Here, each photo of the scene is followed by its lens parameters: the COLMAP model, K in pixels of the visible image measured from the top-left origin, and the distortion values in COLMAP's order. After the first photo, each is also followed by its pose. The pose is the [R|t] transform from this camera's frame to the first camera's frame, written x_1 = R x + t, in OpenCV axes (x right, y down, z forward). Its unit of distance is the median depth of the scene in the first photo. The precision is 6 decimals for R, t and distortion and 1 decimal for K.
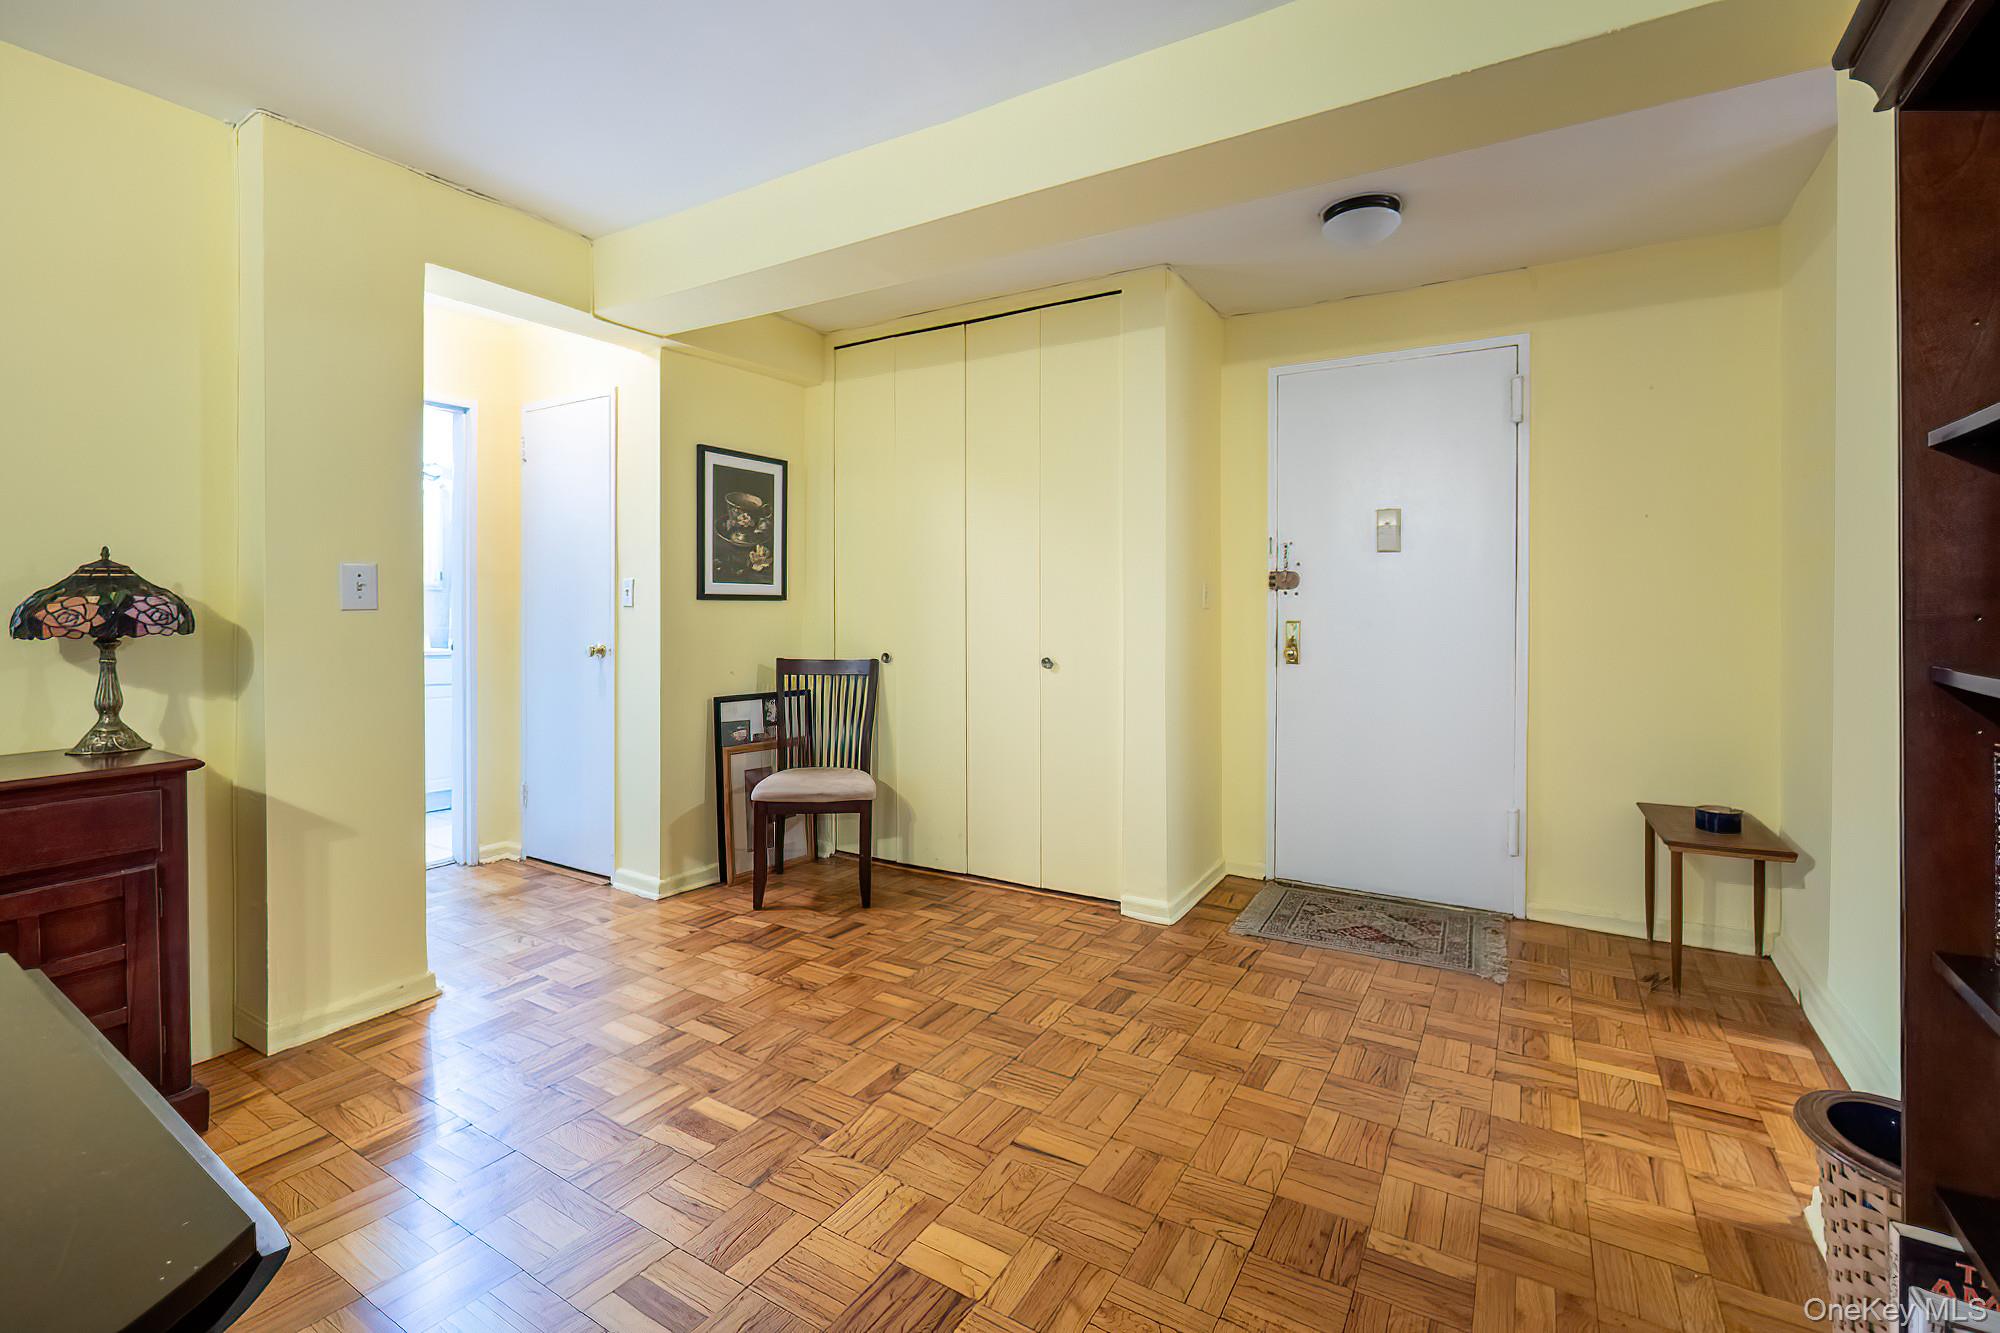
lens RADIAL K [[846.9, 0, 987.0], [0, 846.9, 622.5], [0, 0, 1]] dist [0.006581, -0.000382]
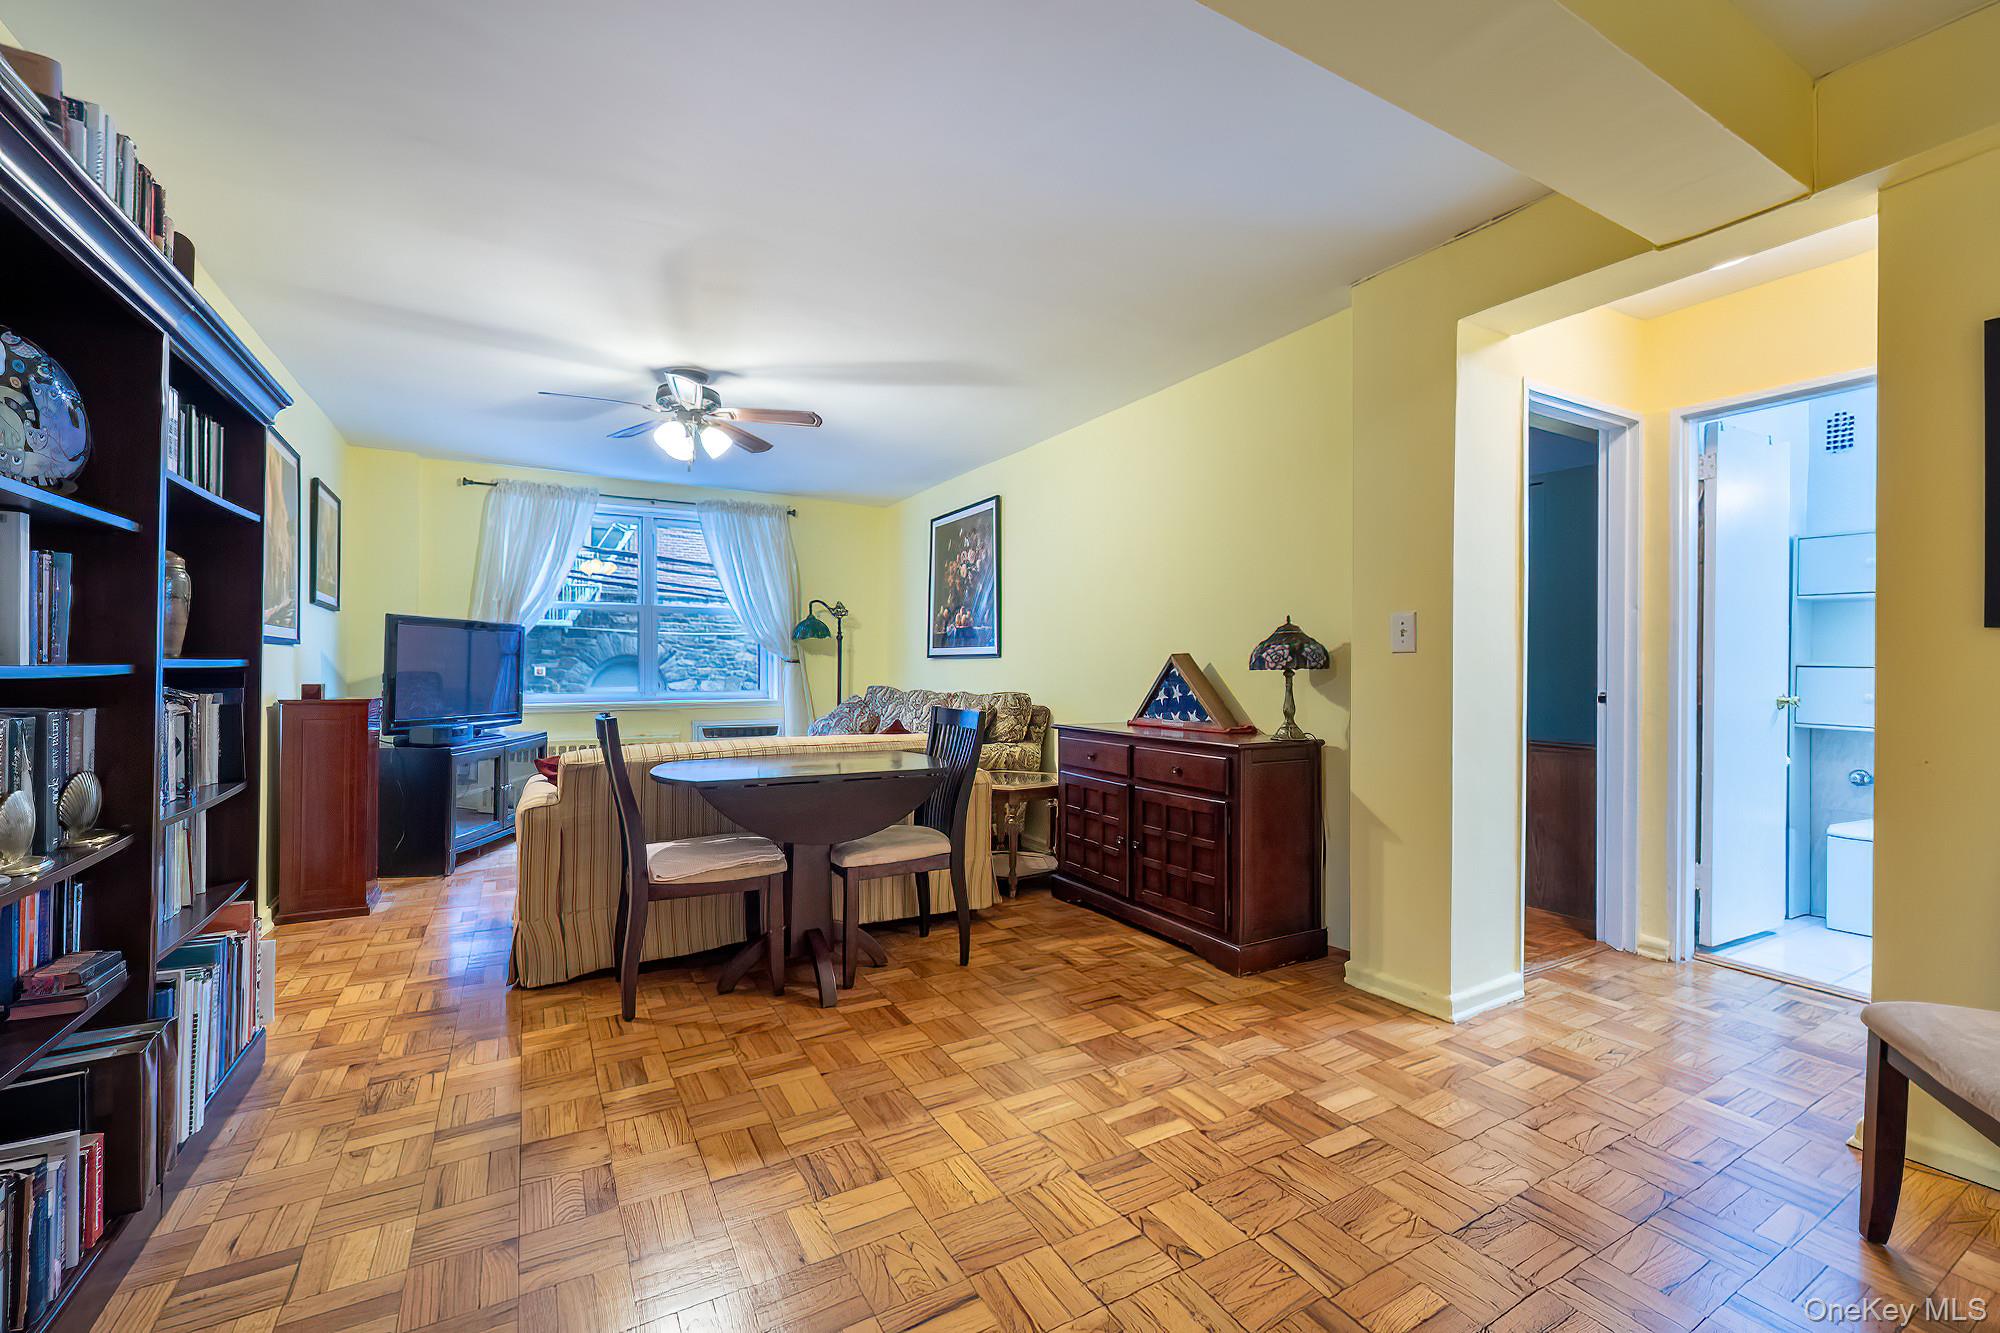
lens RADIAL K [[846.9, 0, 996.7], [0, 846.9, 656.7], [0, 0, 1]] dist [0.006581, -0.000382]
pose [[-0.456804, -0.005419, -0.889551, 0.650201], [-0.016188, 0.999867, 0.002221, -0.002246], [0.889420, 0.015415, -0.456831, 1.188852]]
